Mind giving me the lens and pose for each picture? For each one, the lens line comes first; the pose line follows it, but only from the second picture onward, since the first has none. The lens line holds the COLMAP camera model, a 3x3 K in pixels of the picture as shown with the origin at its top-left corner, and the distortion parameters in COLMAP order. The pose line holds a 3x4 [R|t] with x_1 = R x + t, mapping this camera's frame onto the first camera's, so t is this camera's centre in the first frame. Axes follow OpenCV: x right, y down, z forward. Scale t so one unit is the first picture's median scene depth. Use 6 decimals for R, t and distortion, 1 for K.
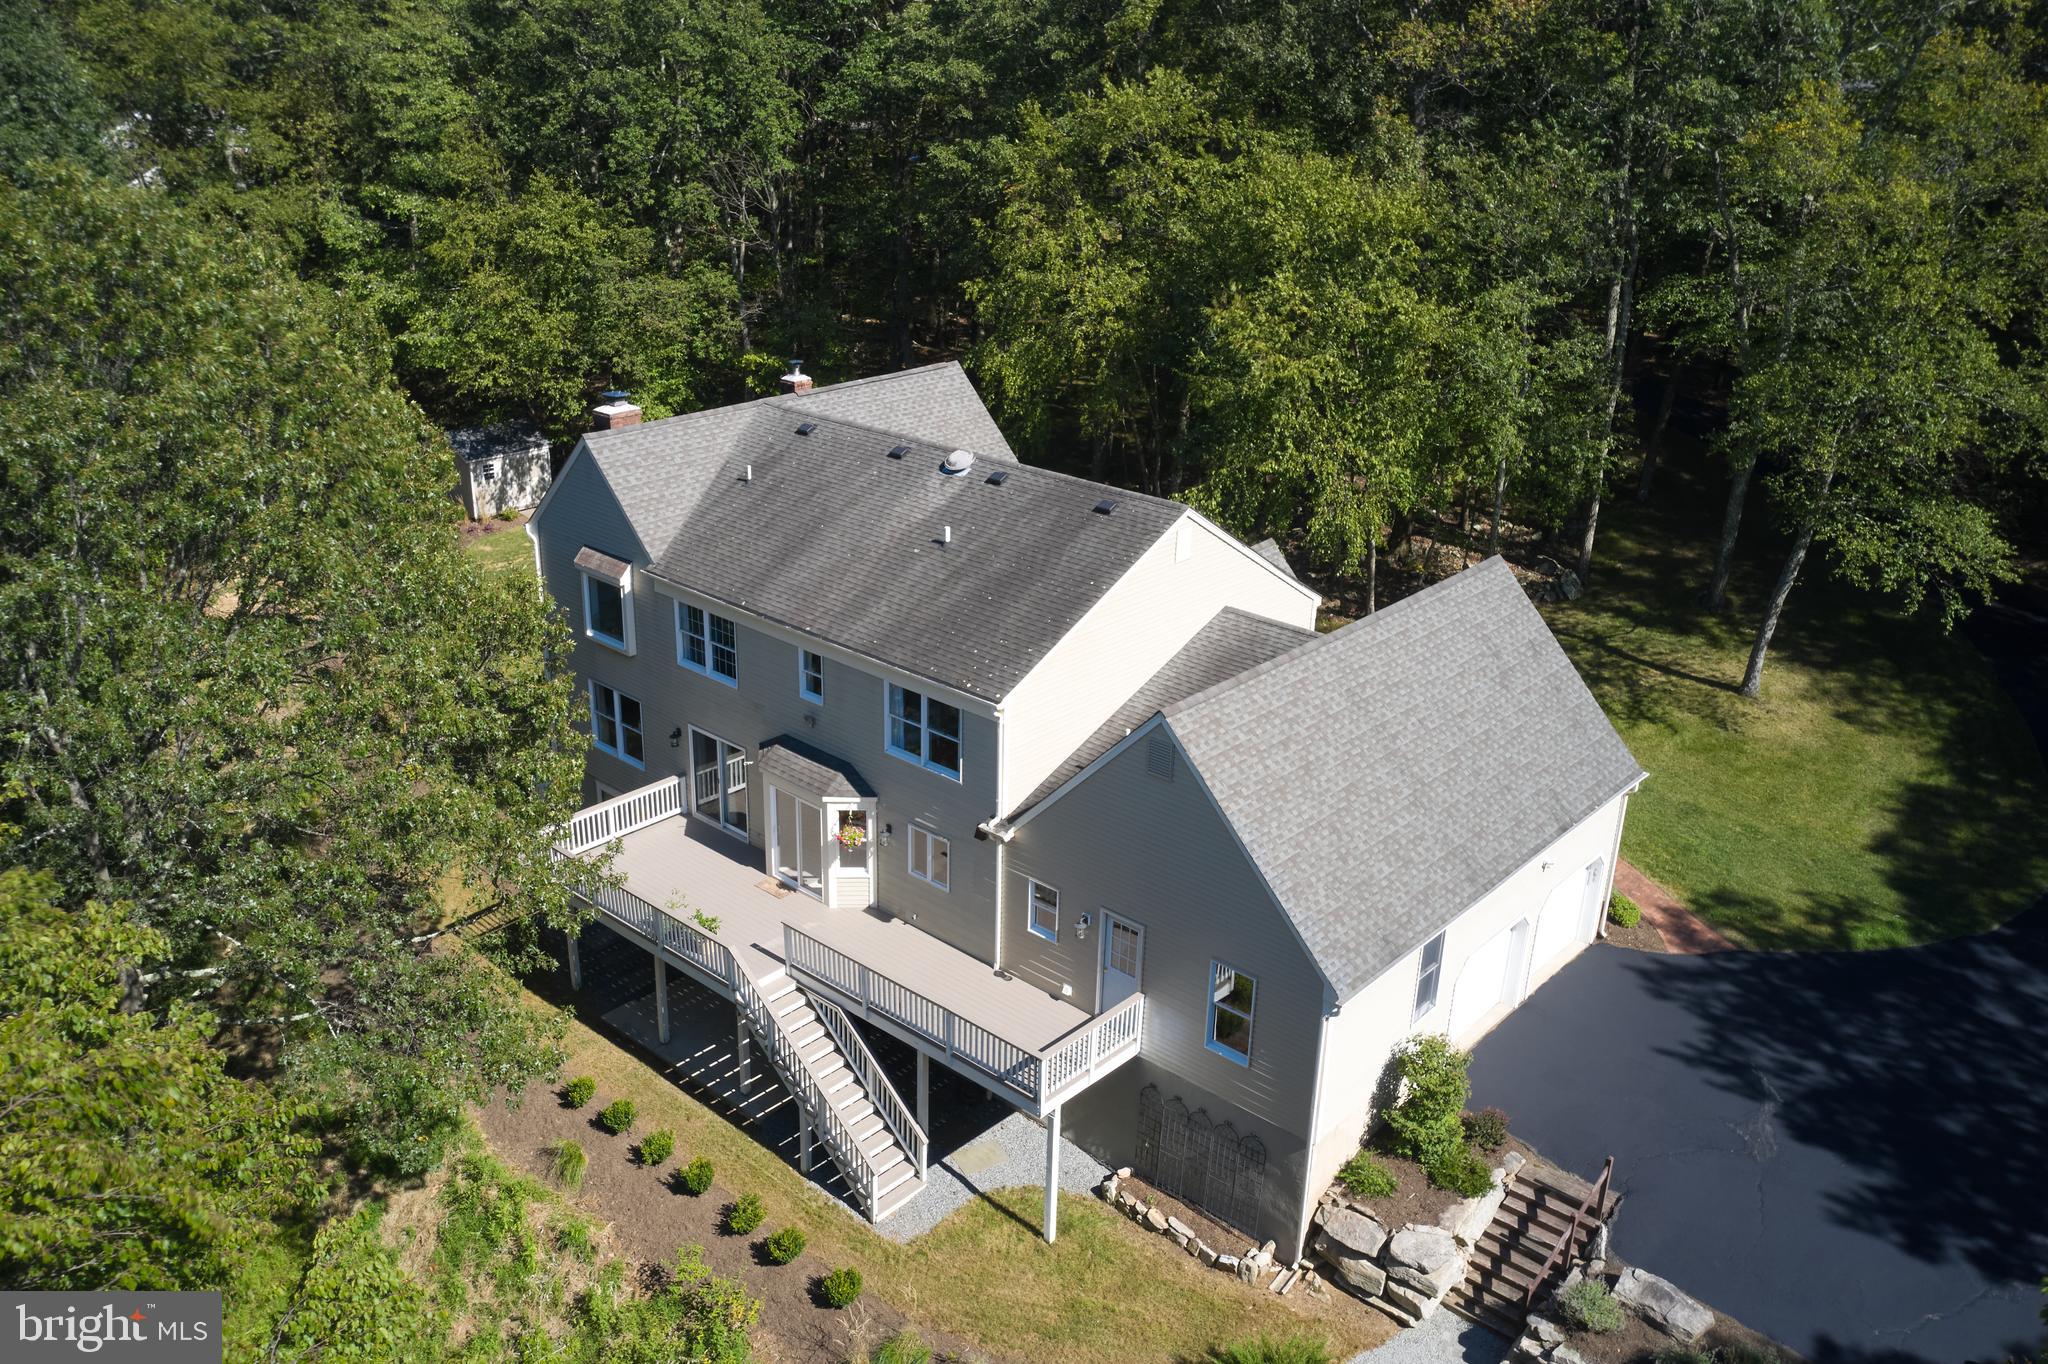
lens RADIAL K [[1691.3, 0, 1013.7], [0, 1691.3, 684.2], [0, 0, 1]] dist [-0.020289, -0.003074]
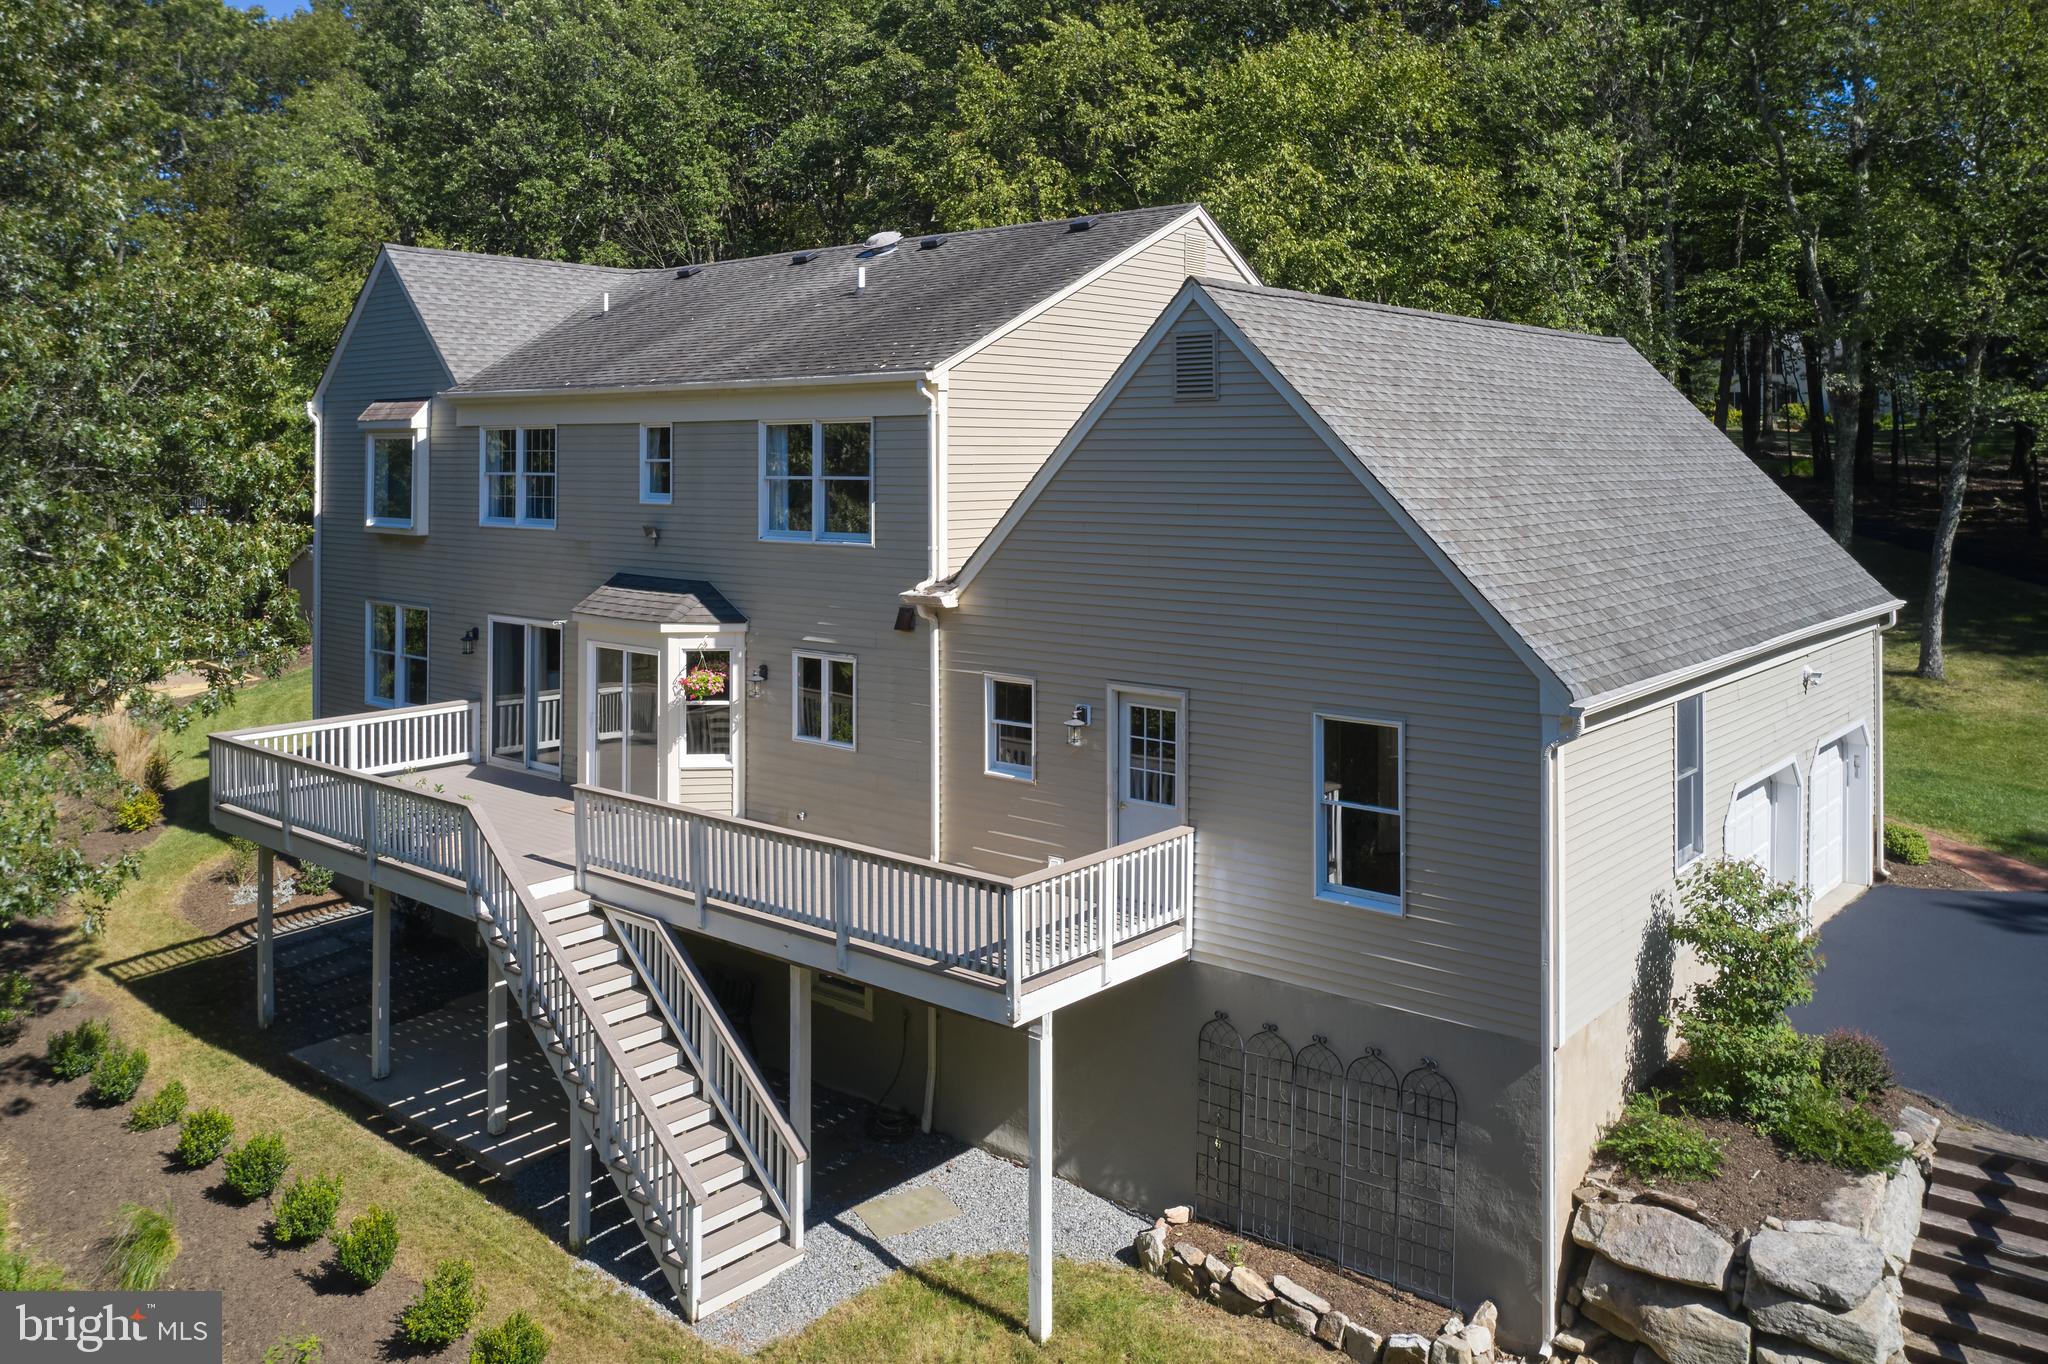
lens RADIAL K [[1600.9, 0, 1012.3], [0, 1600.9, 429.3], [0, 0, 1]] dist [-0.015628, -0.005084]
pose [[0.999452, -0.021776, 0.024939, 0.006573], [0.029846, 0.918626, -0.393999, 0.257229], [-0.014330, 0.394527, 0.918773, 0.441579]]
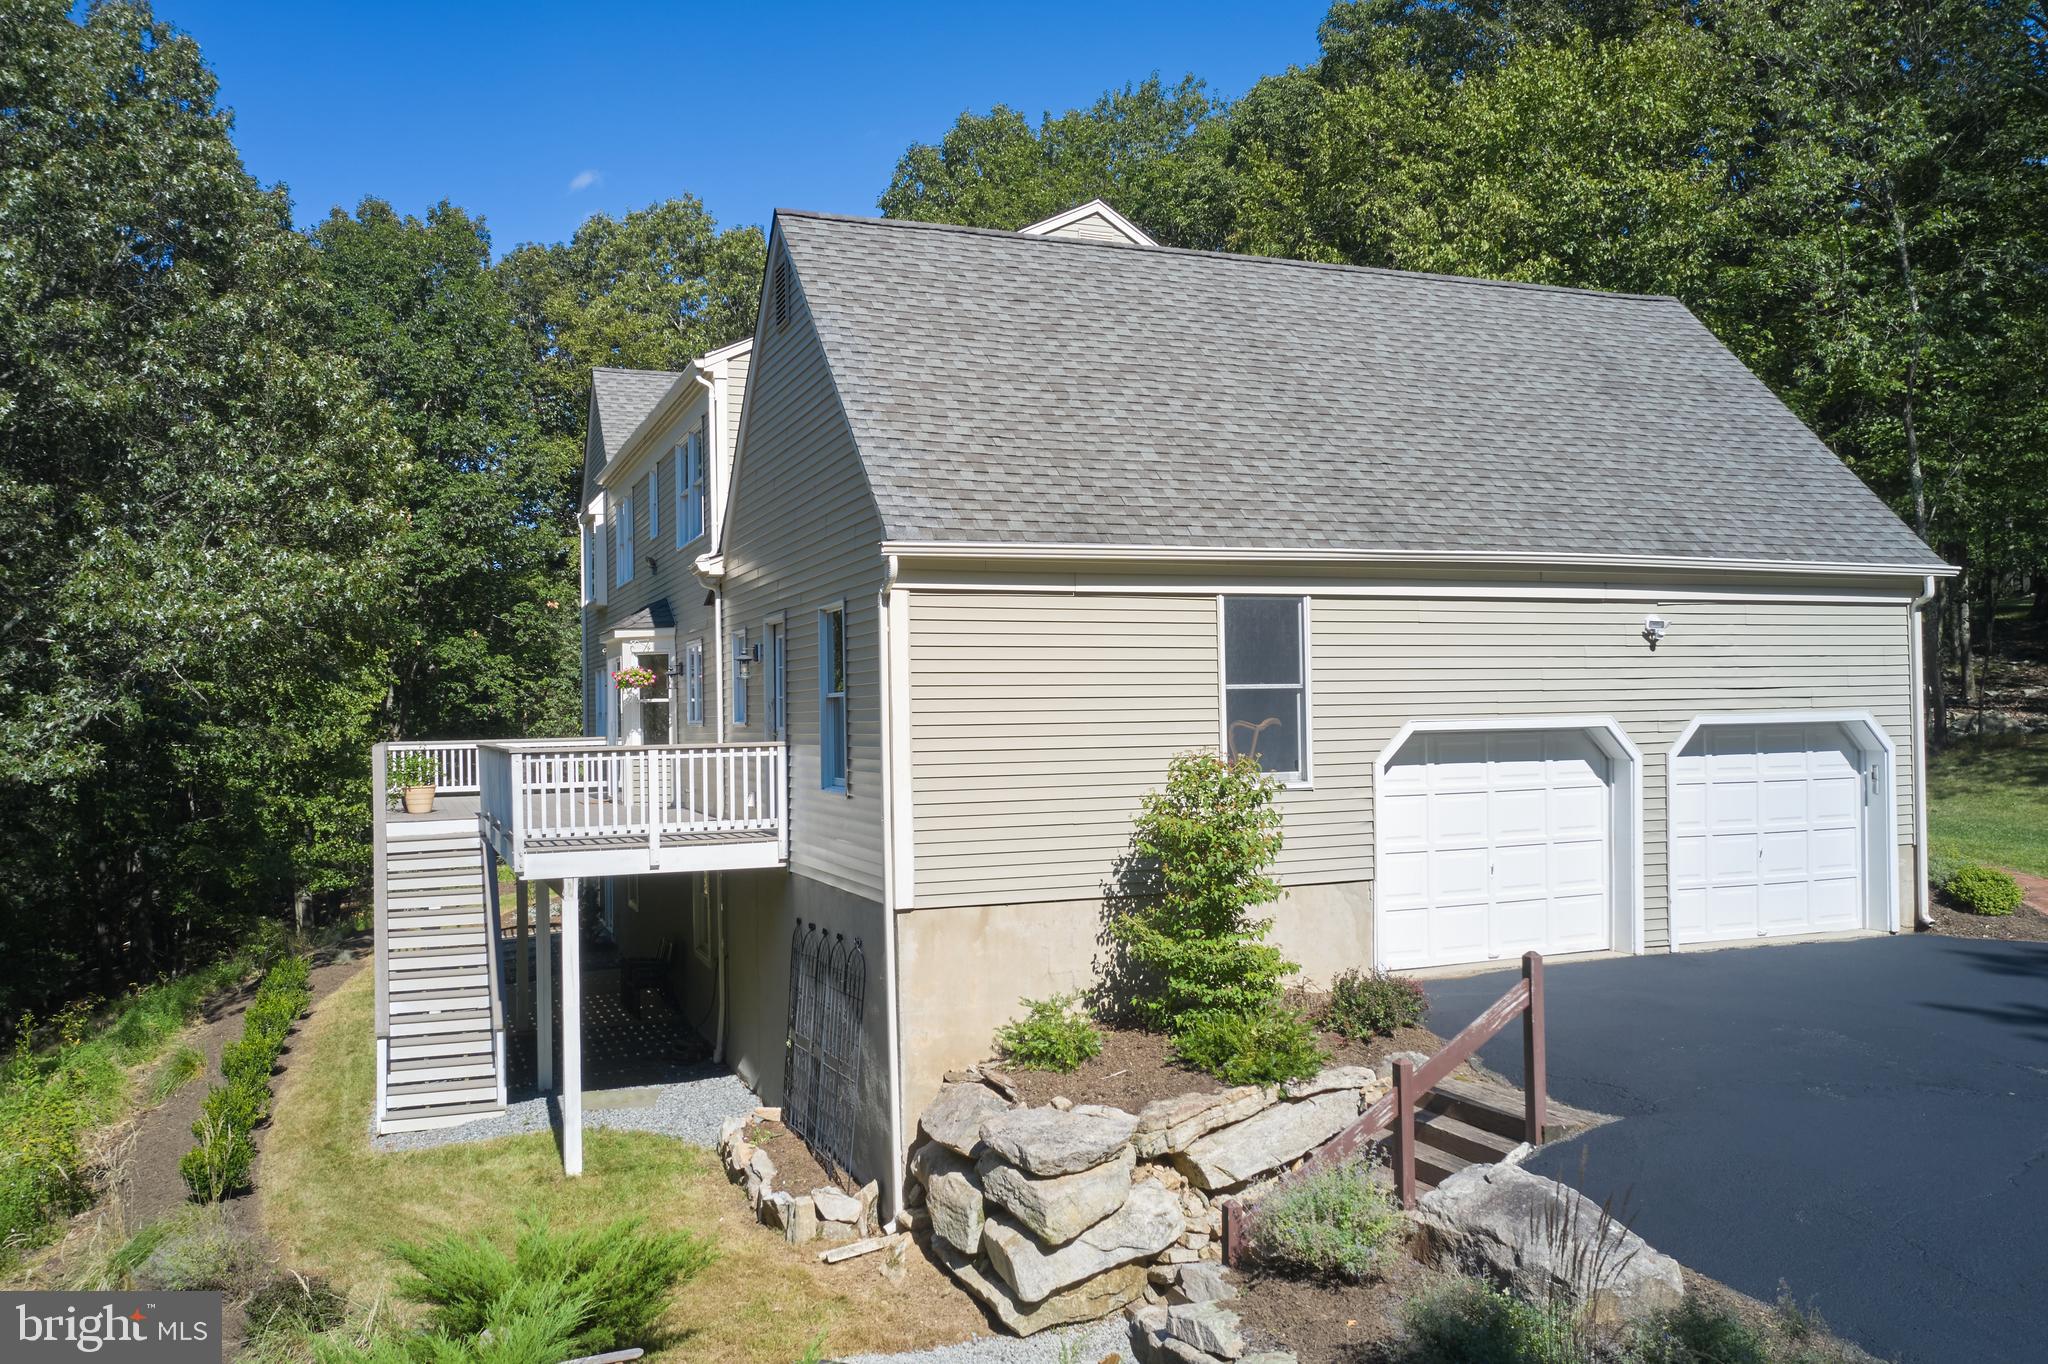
lens RADIAL K [[1600.9, 0, 1017.4], [0, 1600.9, 697.8], [0, 0, 1]] dist [-0.015628, -0.005084]
pose [[0.892192, -0.041613, -0.449735, 0.375624], [-0.137181, 0.923739, -0.357614, 0.338039], [0.430319, 0.380755, 0.818444, 0.554829]]
